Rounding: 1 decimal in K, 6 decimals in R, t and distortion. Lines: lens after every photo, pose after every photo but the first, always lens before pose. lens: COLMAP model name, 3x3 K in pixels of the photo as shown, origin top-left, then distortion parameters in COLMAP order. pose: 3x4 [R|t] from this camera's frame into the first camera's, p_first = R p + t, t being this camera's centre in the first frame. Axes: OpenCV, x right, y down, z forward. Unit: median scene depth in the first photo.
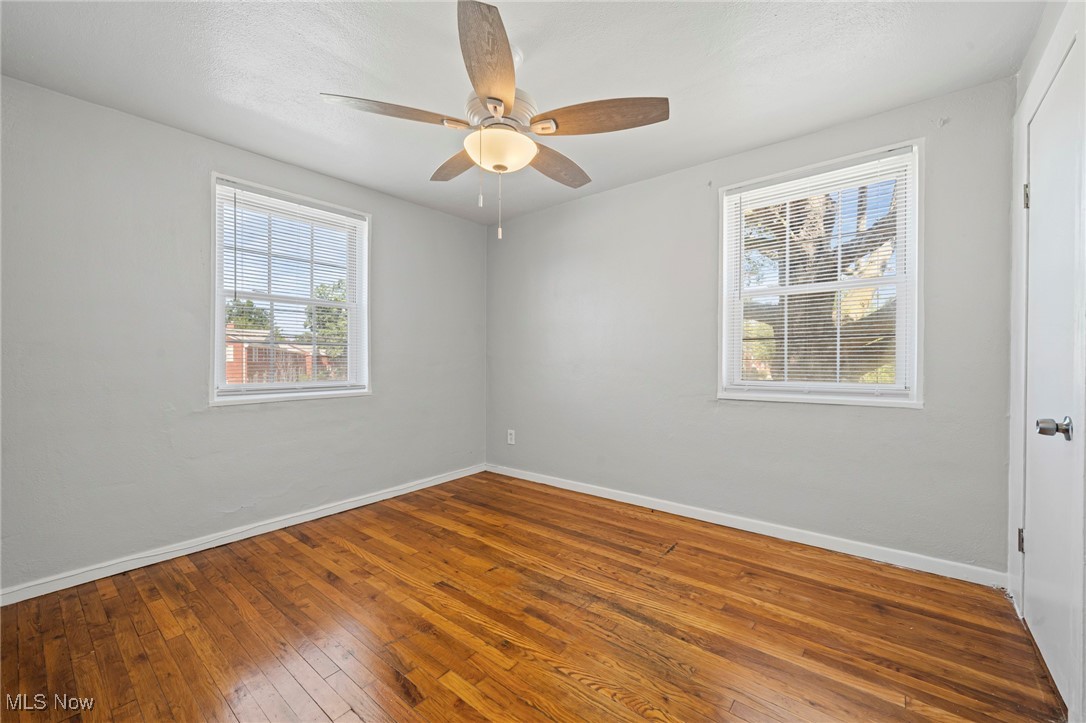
lens RADIAL K [[445.4, 0, 538.4], [0, 445.4, 362.0], [0, 0, 1]] dist [0.001580, 0.000202]
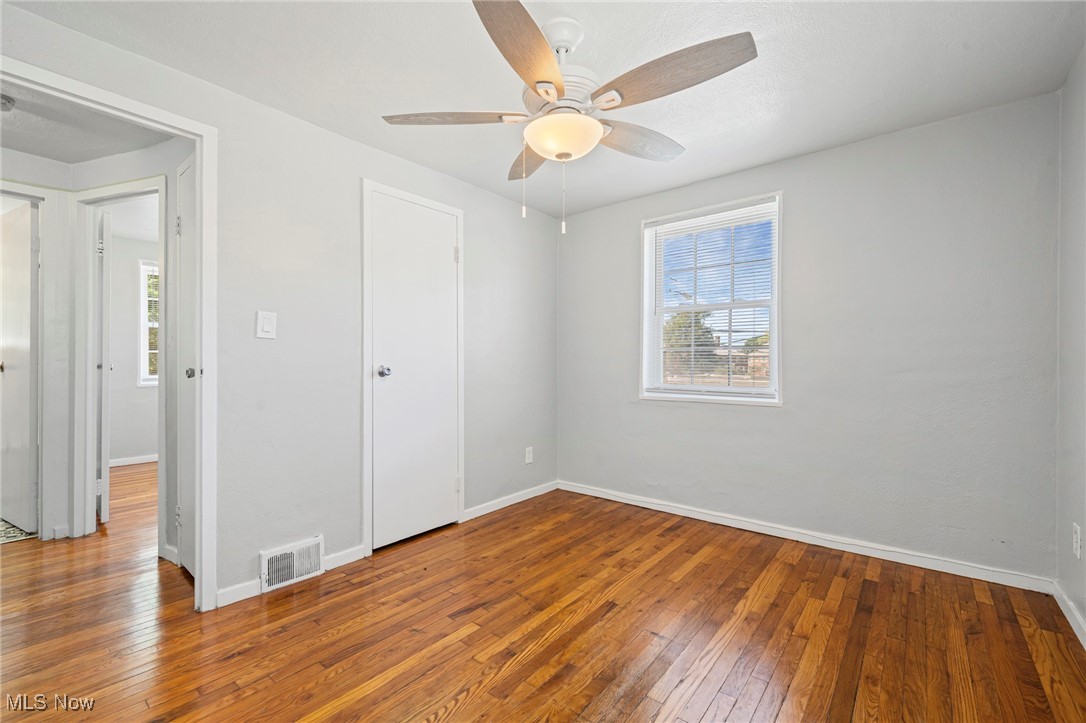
lens RADIAL K [[462.6, 0, 538.9], [0, 462.6, 358.7], [0, 0, 1]] dist [0.001728, -0.000054]
pose [[-0.018098, -0.002485, -0.999833, 0.638063], [-0.006959, 0.999973, -0.002360, -0.014051], [0.999812, 0.006915, -0.018115, 0.720567]]
